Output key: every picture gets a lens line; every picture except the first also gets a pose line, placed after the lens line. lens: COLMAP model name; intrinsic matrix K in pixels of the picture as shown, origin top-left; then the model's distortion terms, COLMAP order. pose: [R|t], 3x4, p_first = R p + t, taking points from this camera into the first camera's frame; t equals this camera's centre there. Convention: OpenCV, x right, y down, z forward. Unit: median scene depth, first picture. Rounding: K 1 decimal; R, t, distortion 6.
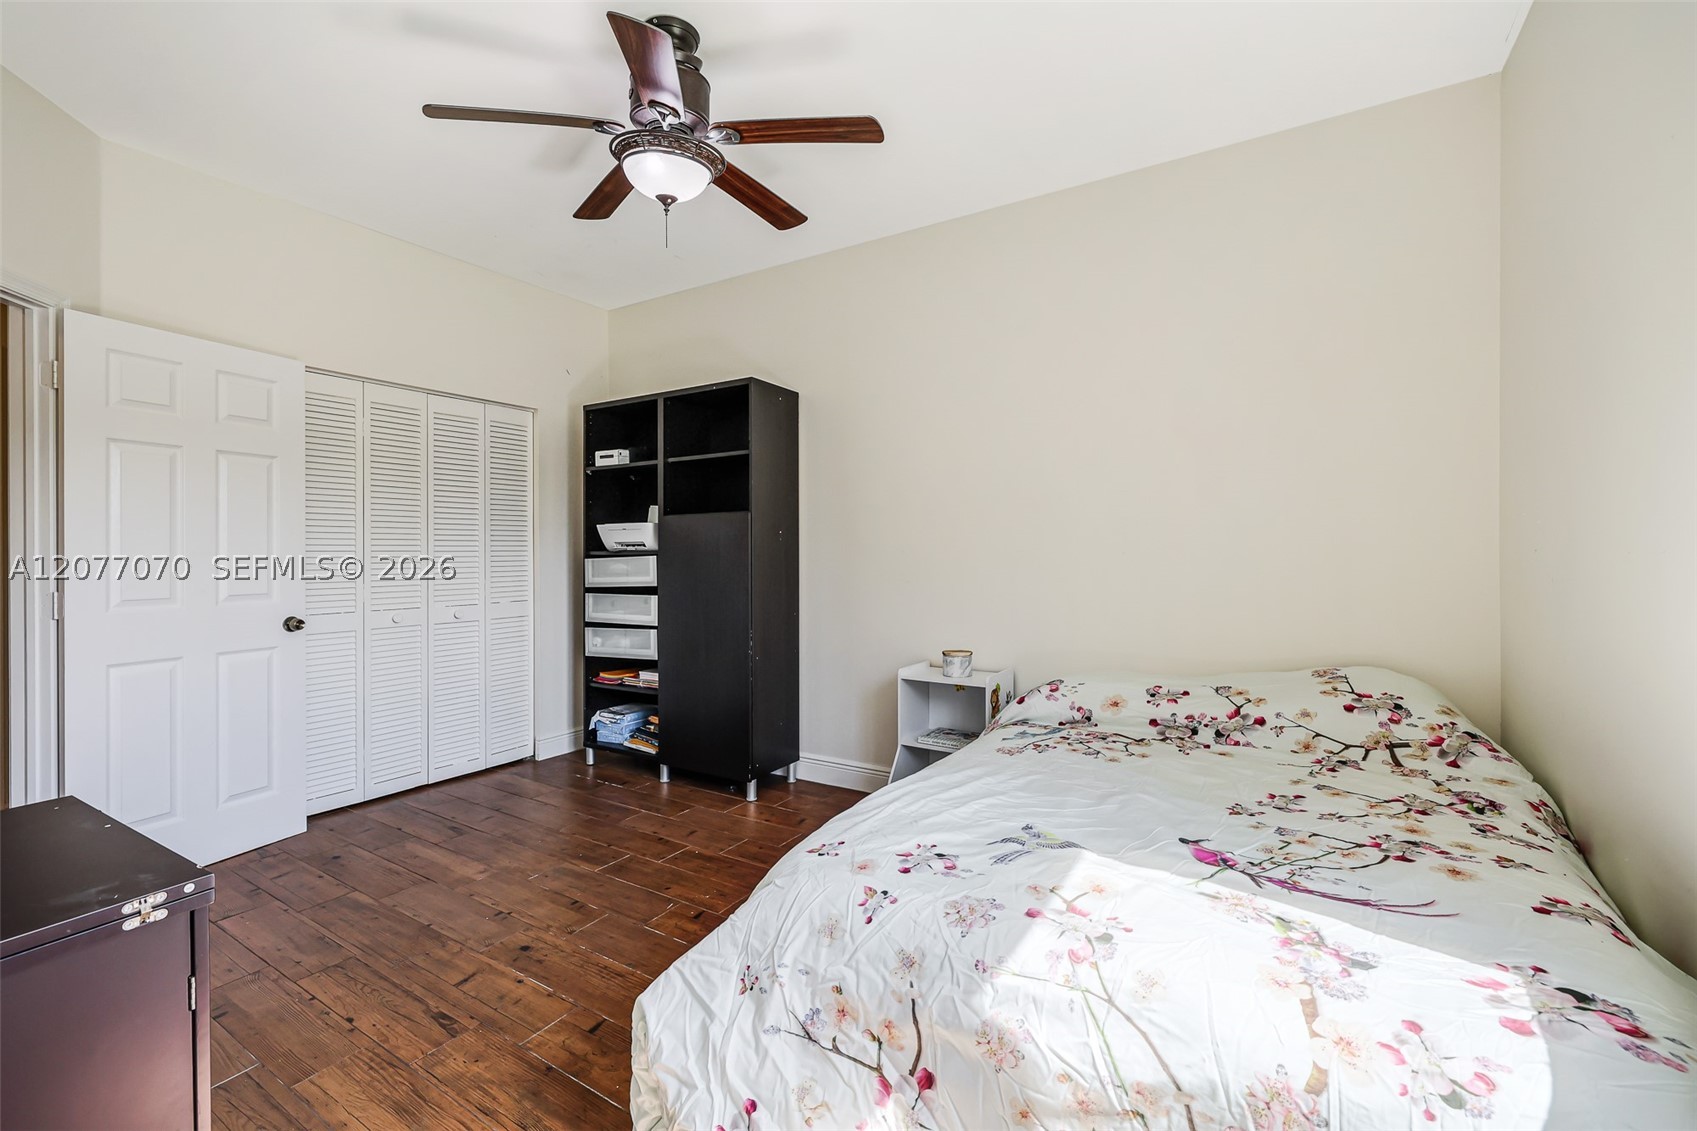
lens RADIAL K [[730.4, 0, 837.4], [0, 730.4, 558.7], [0, 0, 1]] dist [0.000661, -0.000174]
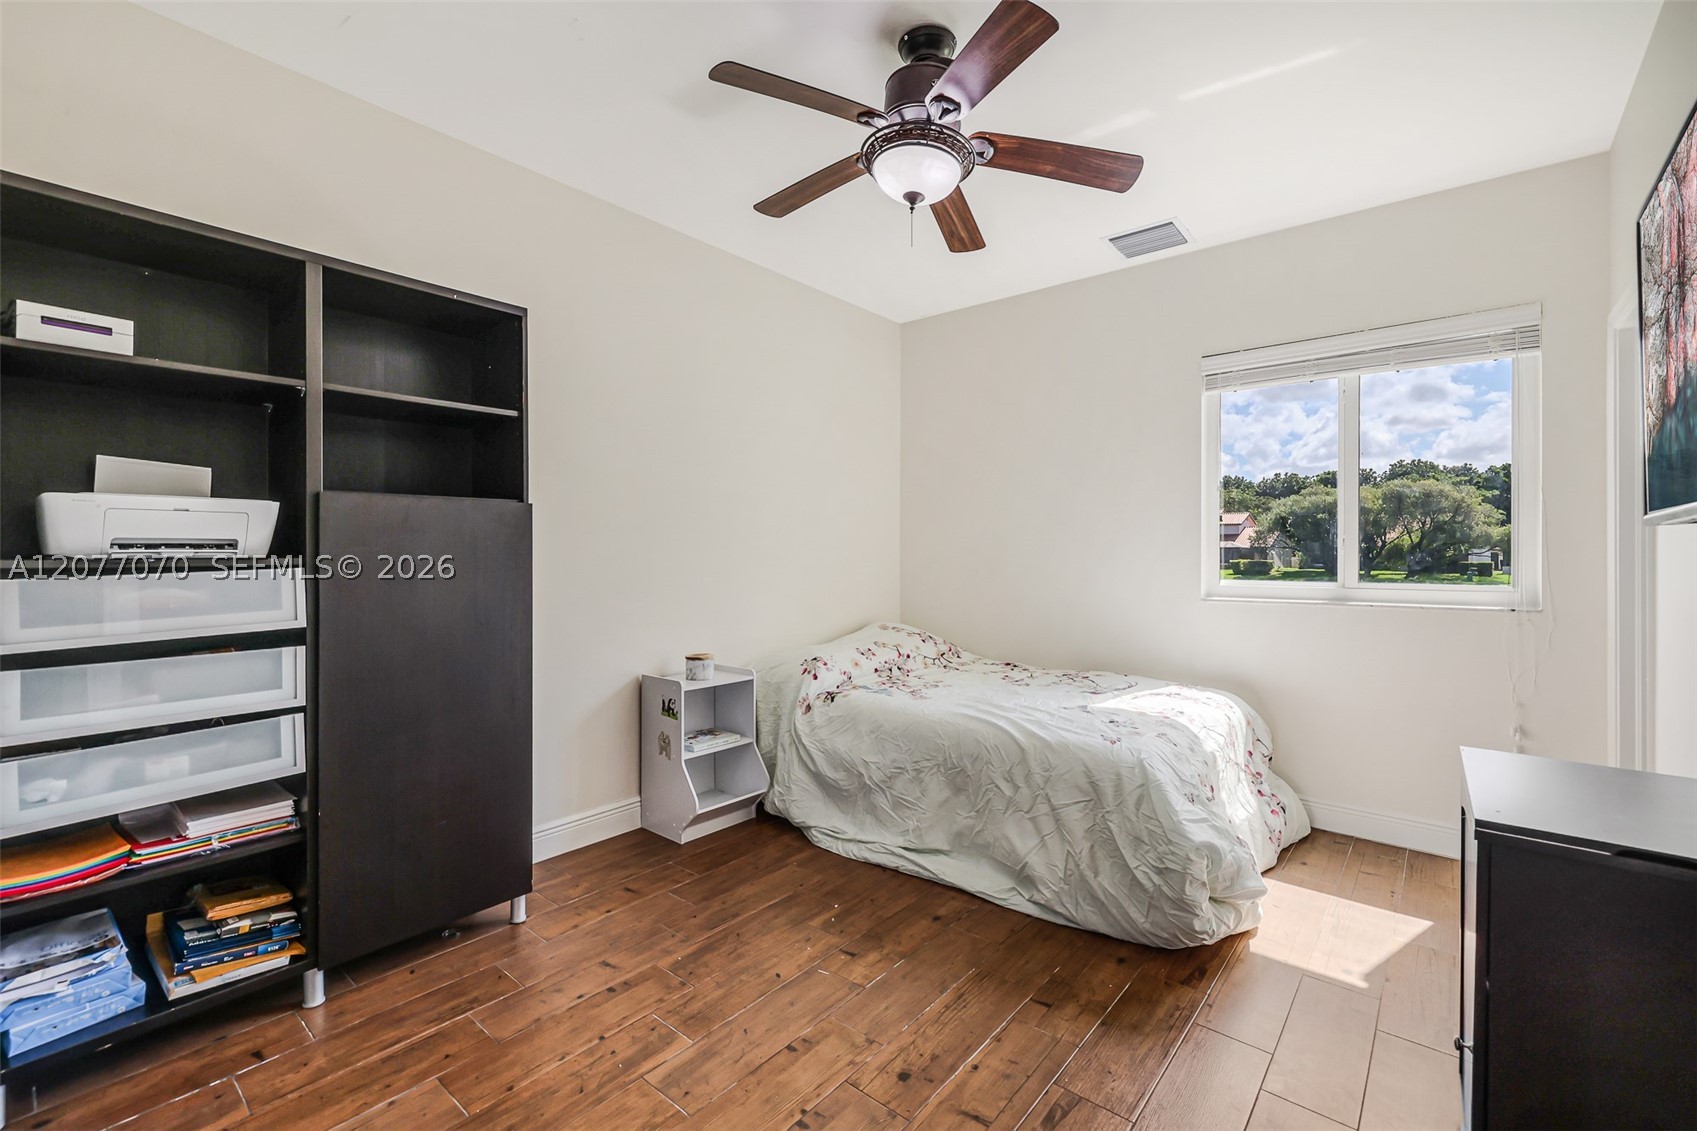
lens RADIAL K [[730.4, 0, 839.3], [0, 730.4, 558.3], [0, 0, 1]] dist [0.000661, -0.000174]
pose [[0.134359, -0.004006, 0.990925, -0.701362], [0.008129, 0.999963, 0.002940, -0.009276], [-0.990899, 0.007660, 0.134386, 0.561681]]
